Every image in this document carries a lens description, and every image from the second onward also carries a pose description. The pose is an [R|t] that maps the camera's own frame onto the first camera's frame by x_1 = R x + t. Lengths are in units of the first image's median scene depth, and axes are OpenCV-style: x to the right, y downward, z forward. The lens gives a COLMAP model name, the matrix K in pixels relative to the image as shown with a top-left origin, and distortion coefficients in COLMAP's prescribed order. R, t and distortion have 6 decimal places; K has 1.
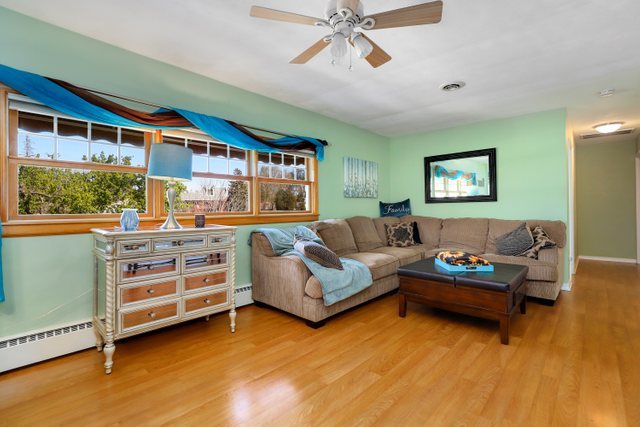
lens RADIAL K [[301.7, 0, 323.0], [0, 301.7, 201.8], [0, 0, 1]] dist [0.014485, -0.000018]
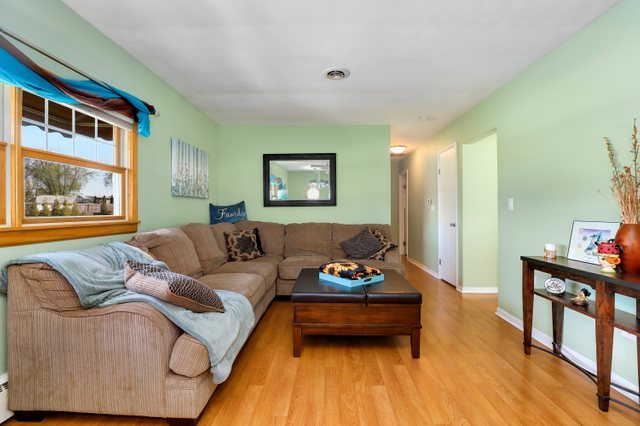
lens RADIAL K [[305.2, 0, 321.5], [0, 305.2, 206.9], [0, 0, 1]] dist [-0.018522, 0.000485]
pose [[0.756698, 0.016004, 0.653568, -0.152263], [-0.018744, 0.999820, -0.002782, 0.006053], [-0.653495, -0.010145, 0.756863, 0.305915]]
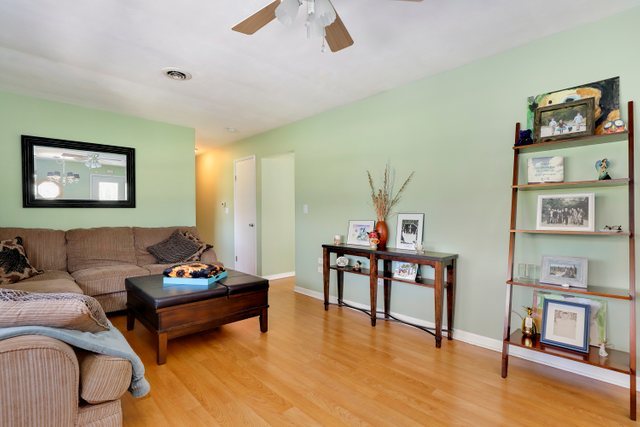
lens RADIAL K [[309.2, 0, 320.0], [0, 309.2, 213.5], [0, 0, 1]] dist [-0.014073, 0.000222]
pose [[0.068596, 0.004812, 0.997633, -0.358796], [-0.022481, 0.999742, -0.003277, 0.007190], [-0.997391, -0.022203, 0.068687, 0.450488]]
